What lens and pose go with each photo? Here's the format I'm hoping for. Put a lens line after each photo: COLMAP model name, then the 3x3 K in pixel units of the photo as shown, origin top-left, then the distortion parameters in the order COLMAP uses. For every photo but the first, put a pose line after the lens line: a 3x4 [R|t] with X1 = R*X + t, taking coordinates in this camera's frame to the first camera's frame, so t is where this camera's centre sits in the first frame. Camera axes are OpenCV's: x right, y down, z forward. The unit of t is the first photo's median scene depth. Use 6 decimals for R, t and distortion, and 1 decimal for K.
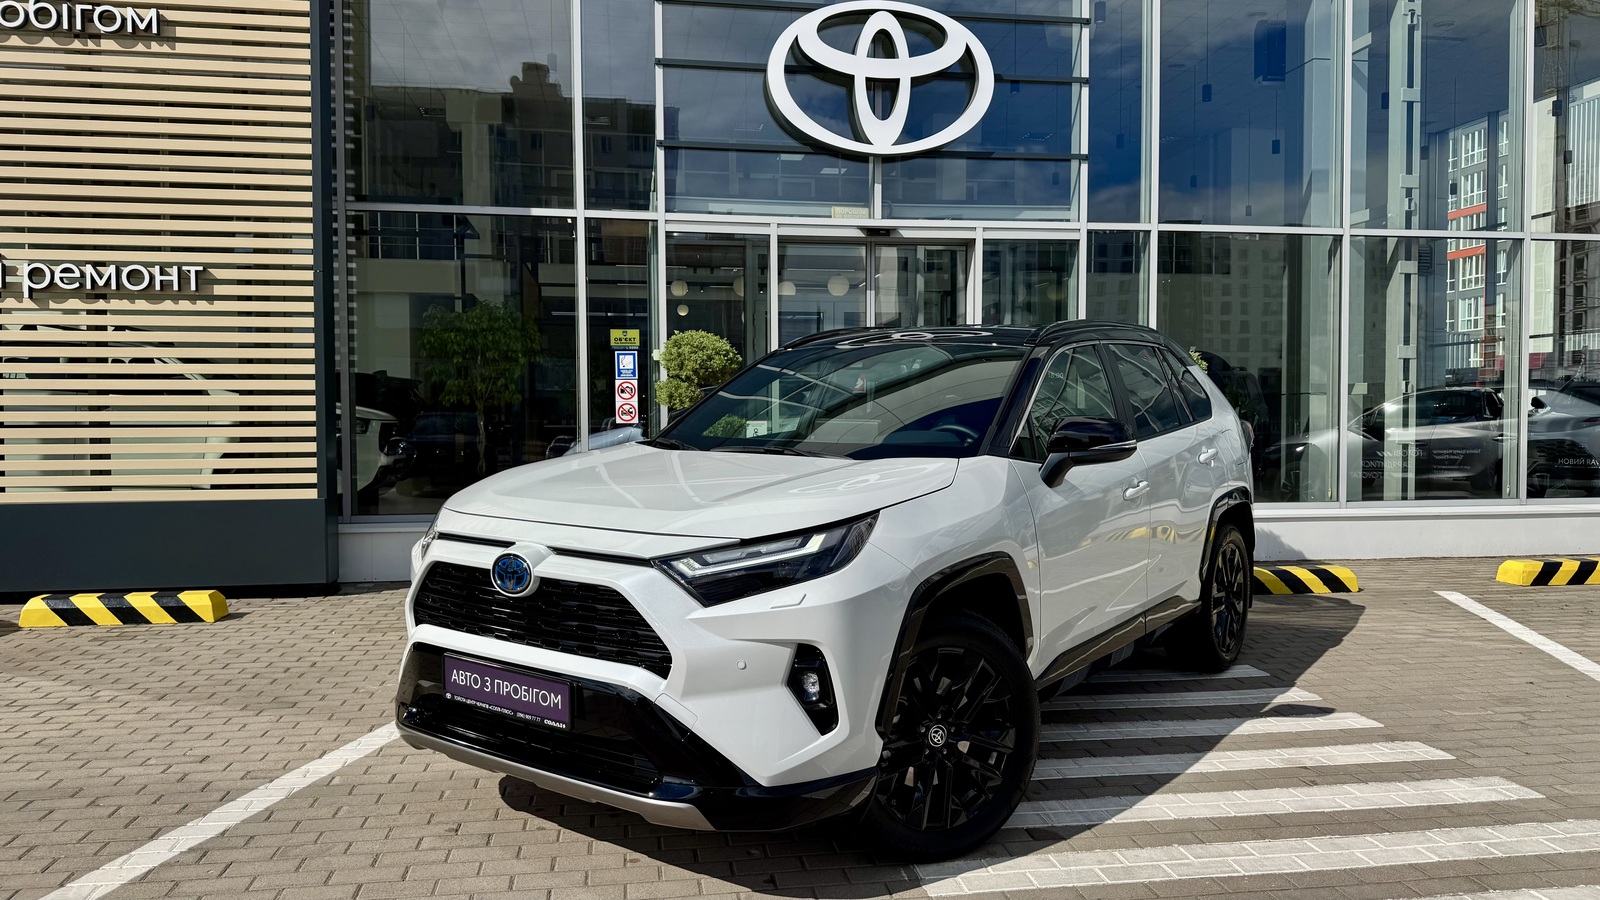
lens RADIAL K [[1148.5, 0, 794.3], [0, 1148.5, 448.1], [0, 0, 1]] dist [0.002415, -0.000062]
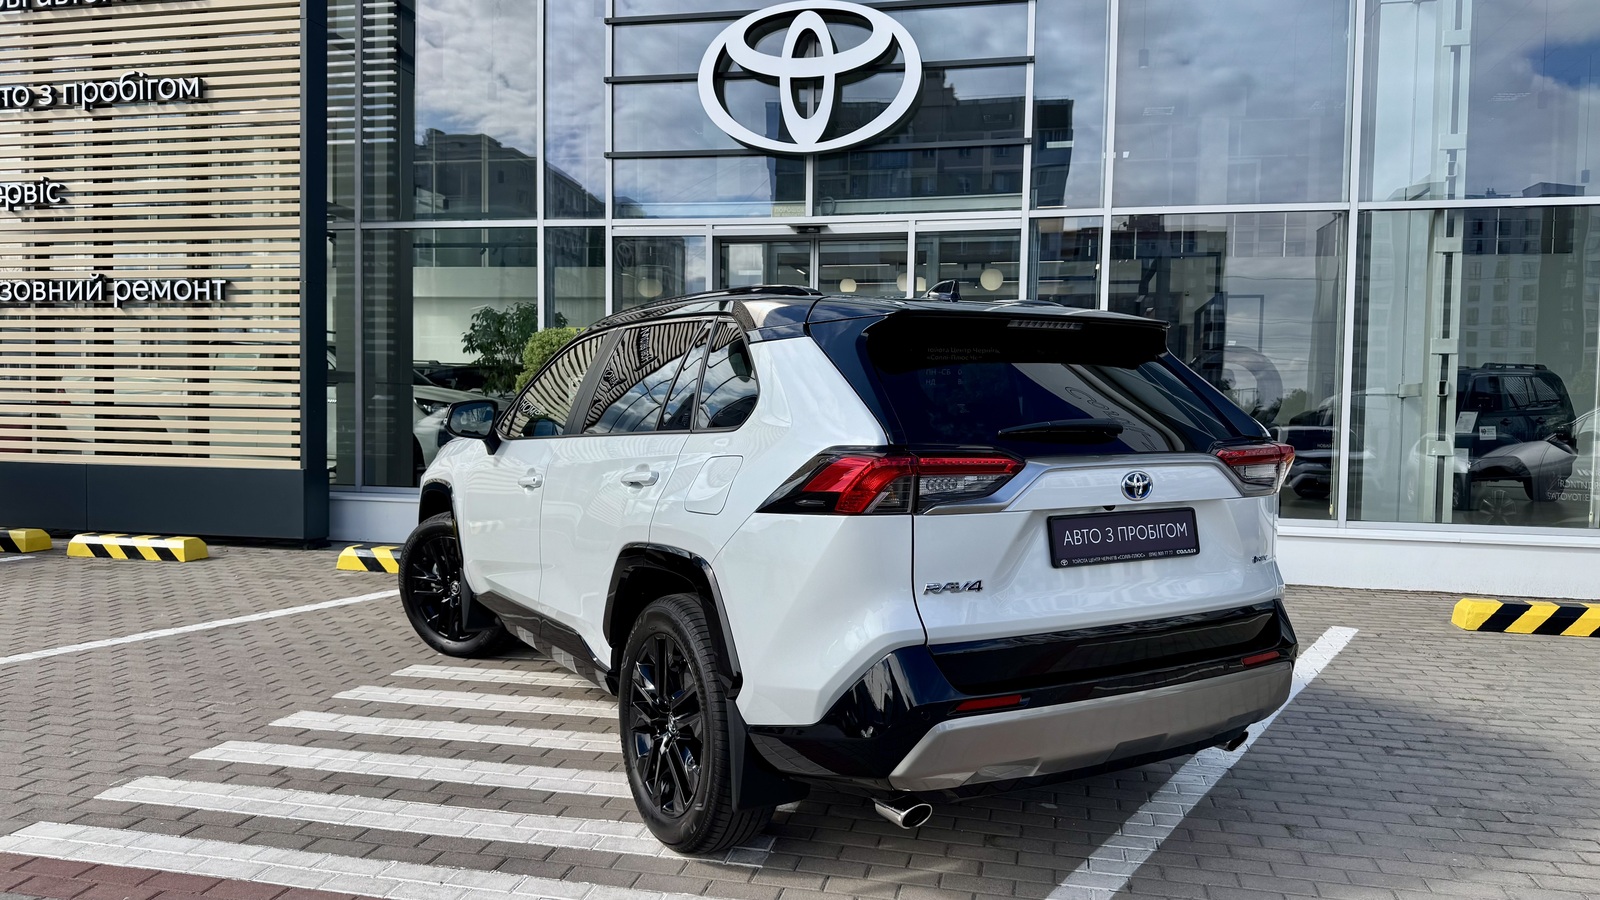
lens RADIAL K [[1147.9, 0, 800.0], [0, 1147.9, 450.0], [0, 0, 1]] dist [0.009990, -0.013624]
pose [[0.930828, 0.029617, -0.364256, 0.528885], [-0.028549, 0.999558, 0.008316, -0.001657], [0.364341, 0.002659, 0.931262, 0.064918]]
